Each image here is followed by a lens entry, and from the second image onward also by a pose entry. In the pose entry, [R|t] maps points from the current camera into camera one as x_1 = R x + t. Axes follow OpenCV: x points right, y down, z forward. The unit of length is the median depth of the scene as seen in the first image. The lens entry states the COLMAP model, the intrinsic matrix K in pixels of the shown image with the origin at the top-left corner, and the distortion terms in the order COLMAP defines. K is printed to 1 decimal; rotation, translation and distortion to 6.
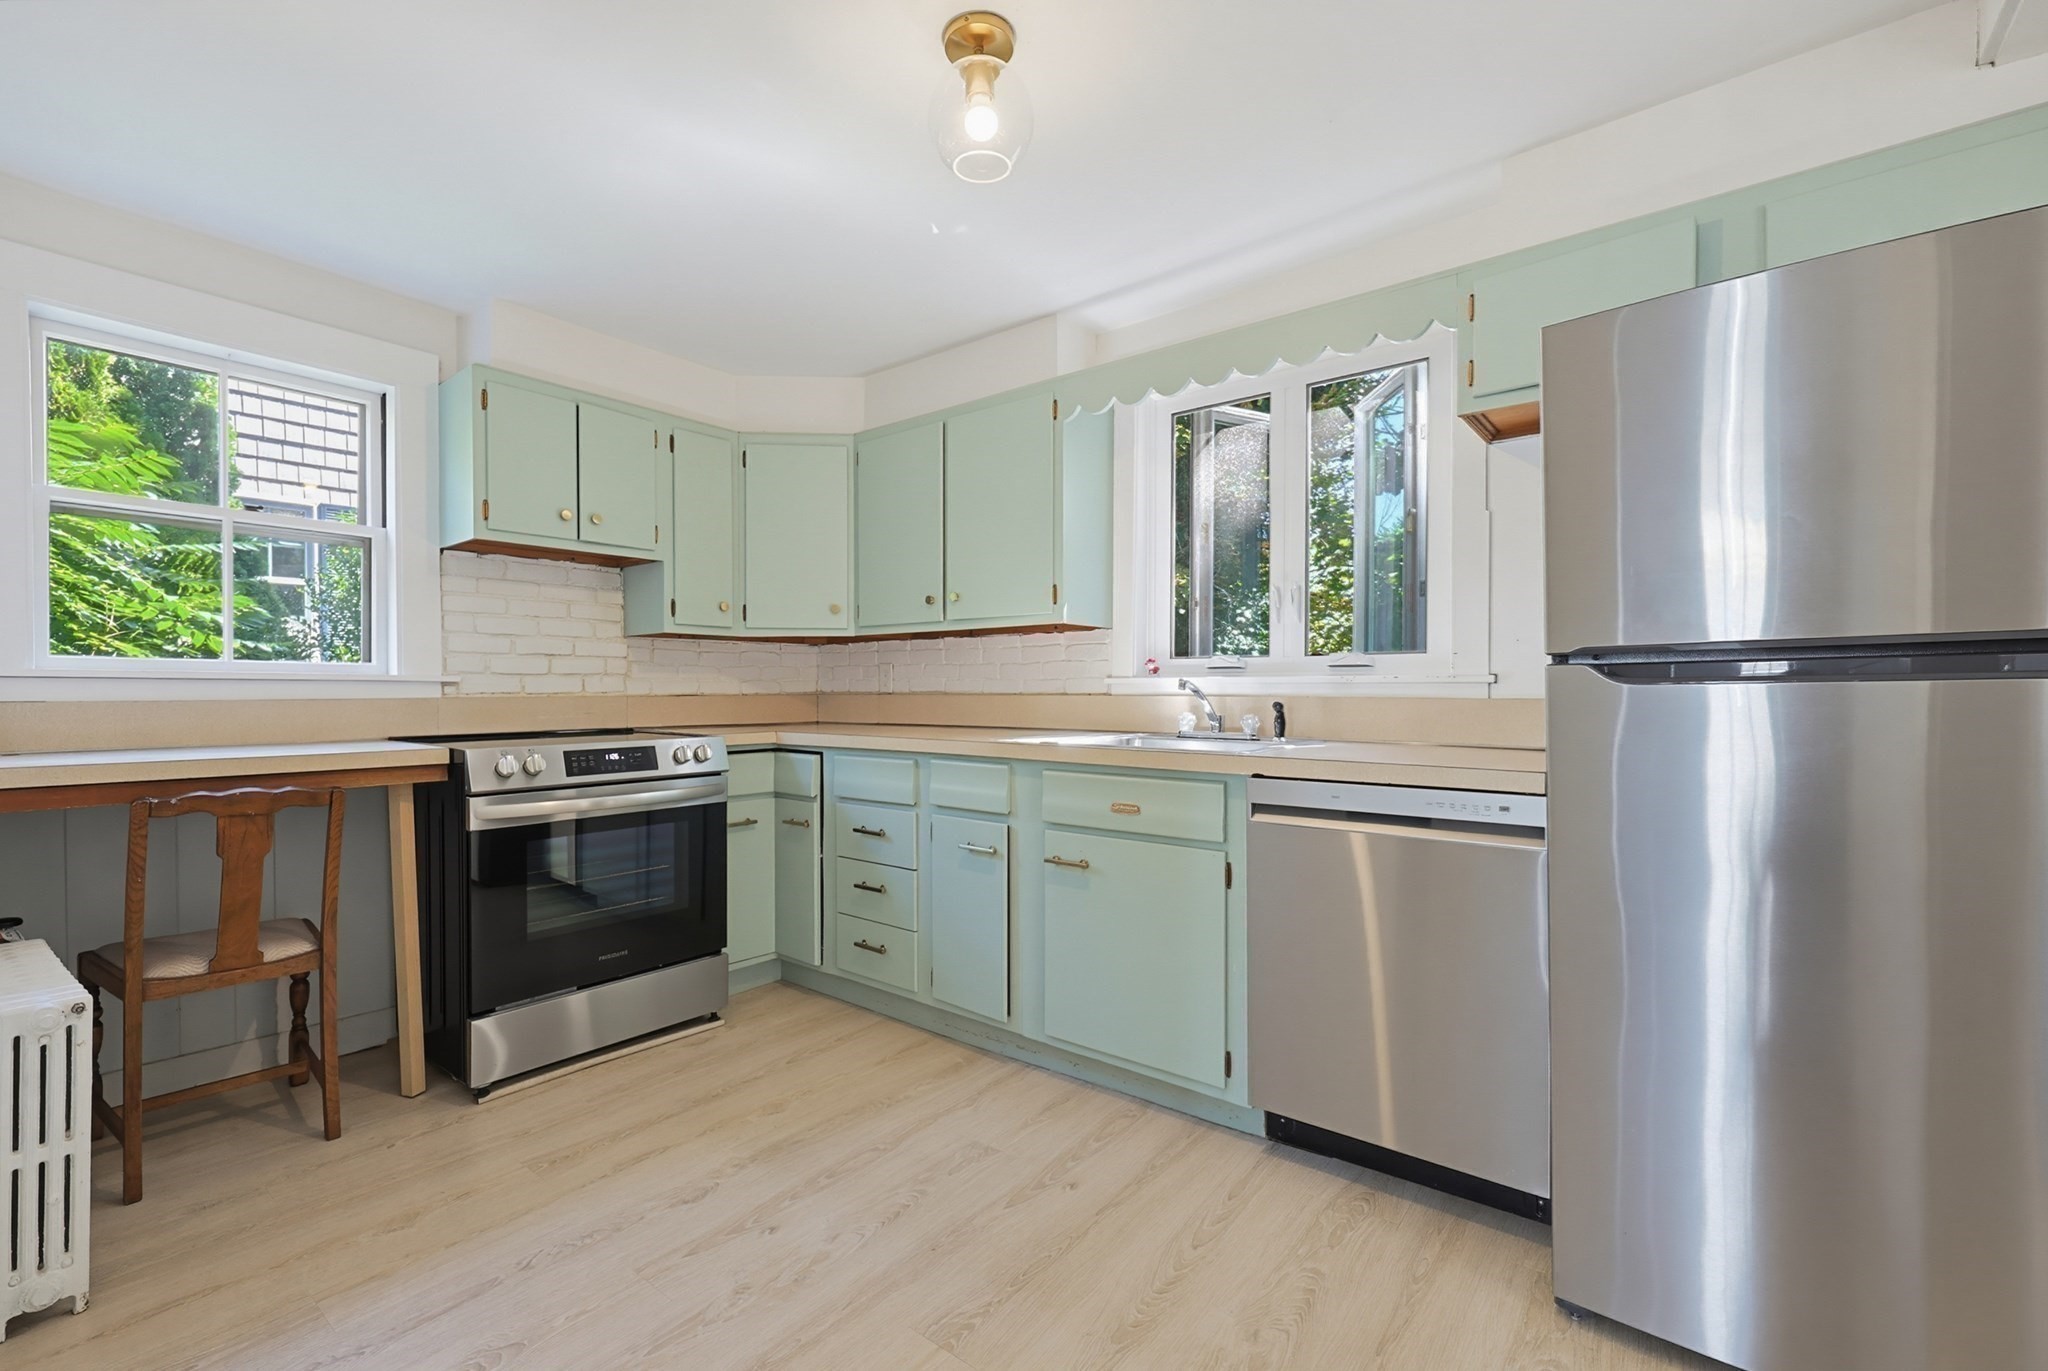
lens RADIAL K [[858.4, 0, 1024.0], [0, 858.4, 685.5], [0, 0, 1]] dist [0.002286, 0.000291]
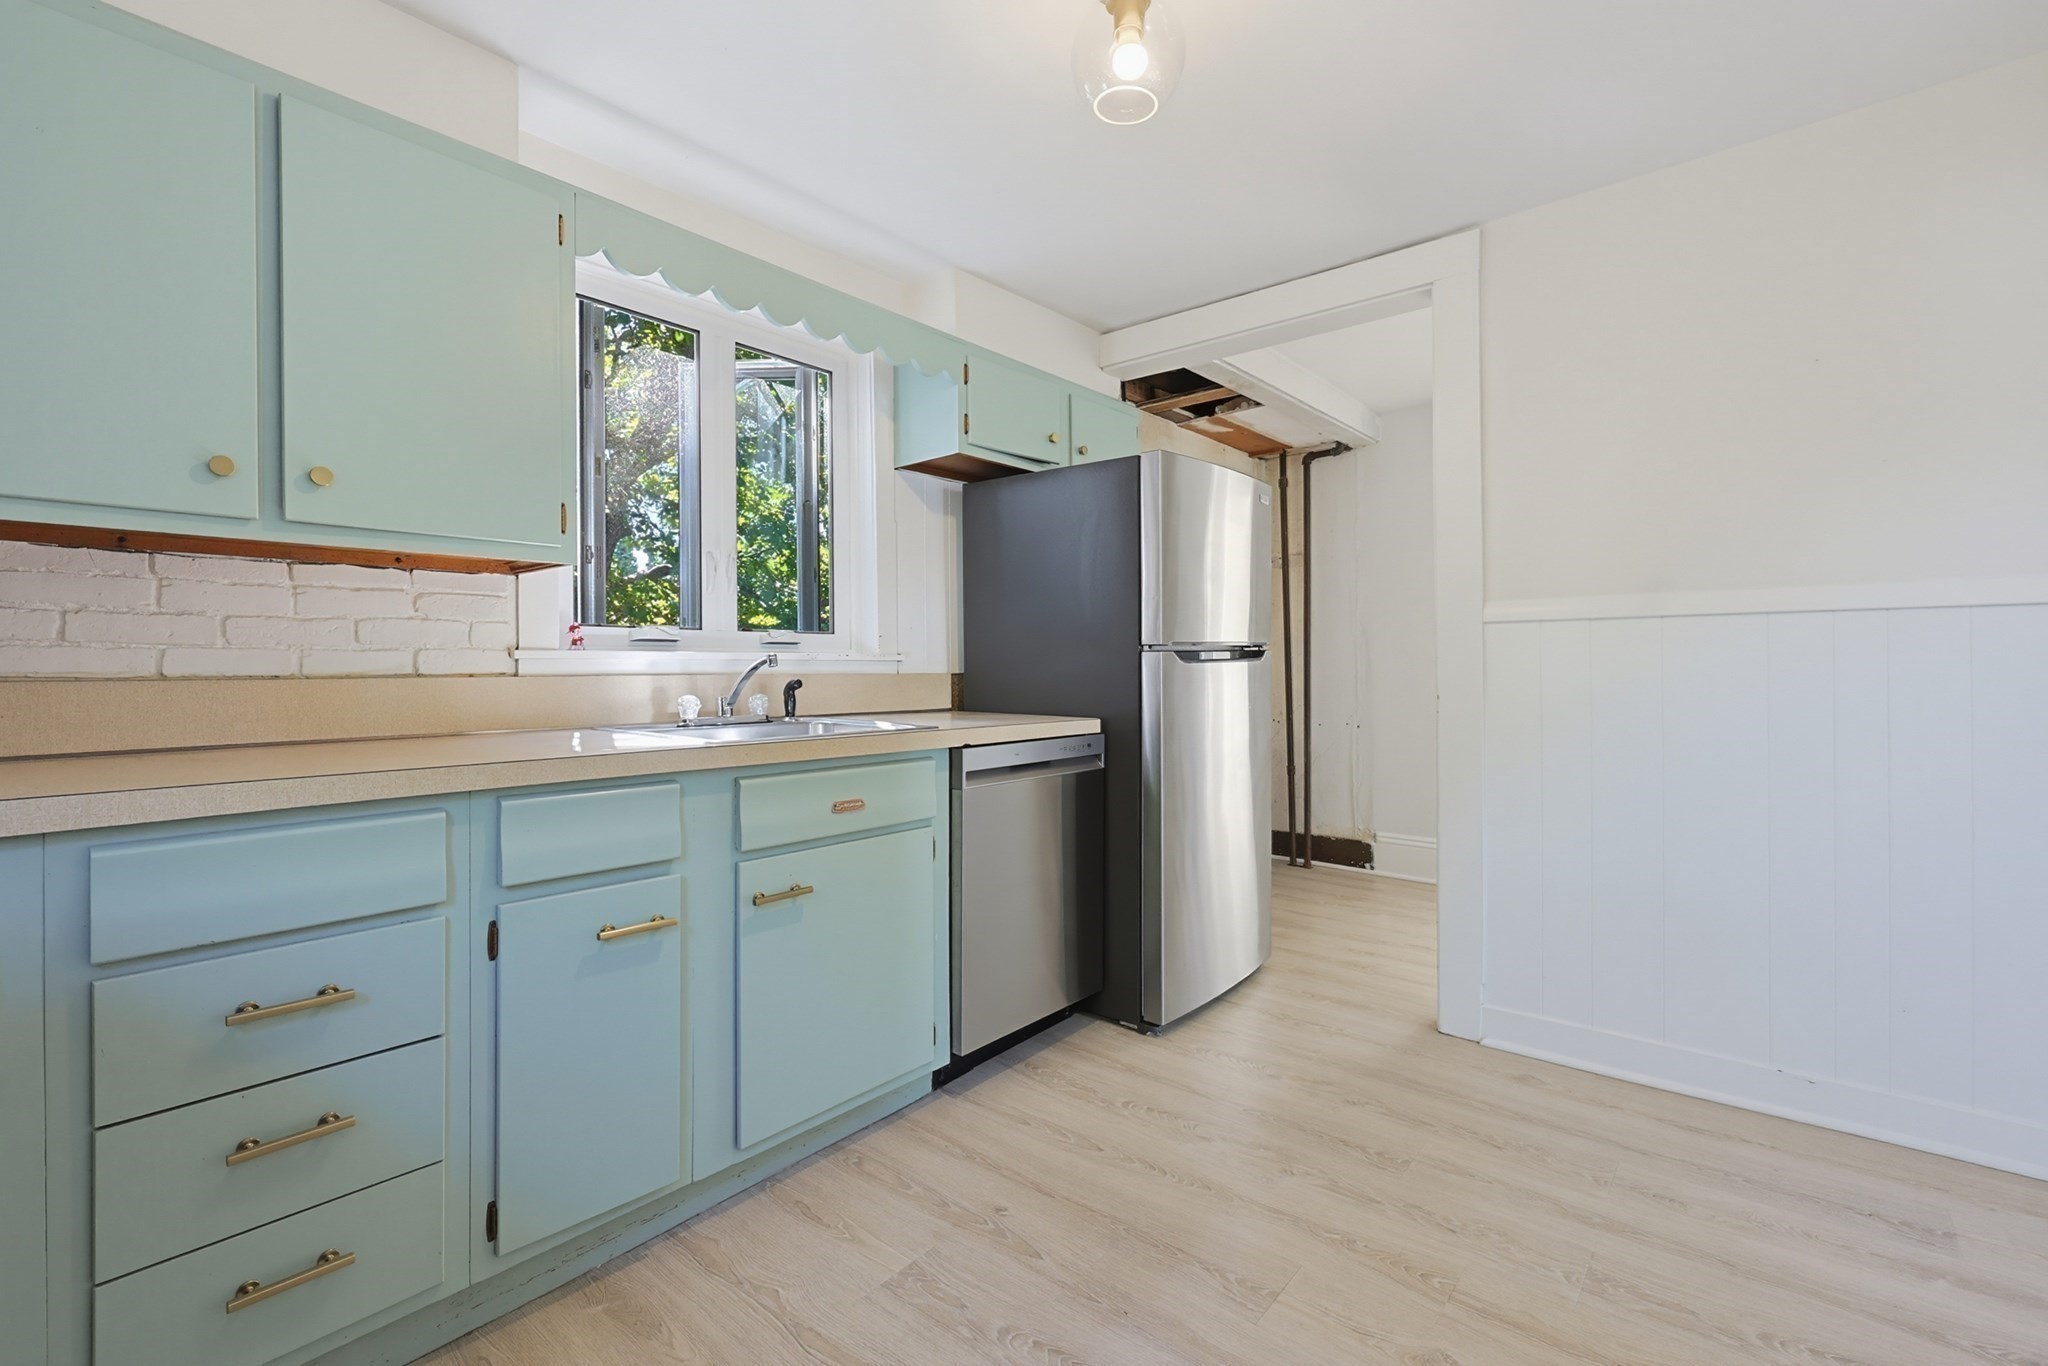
lens RADIAL K [[858.4, 0, 1024.0], [0, 858.4, 683.0], [0, 0, 1]] dist [0.002286, 0.000291]
pose [[0.072706, -0.017665, 0.997197, -0.678041], [0.001635, 0.999844, 0.017593, 0.006923], [-0.997352, 0.000352, 0.072723, 0.732201]]
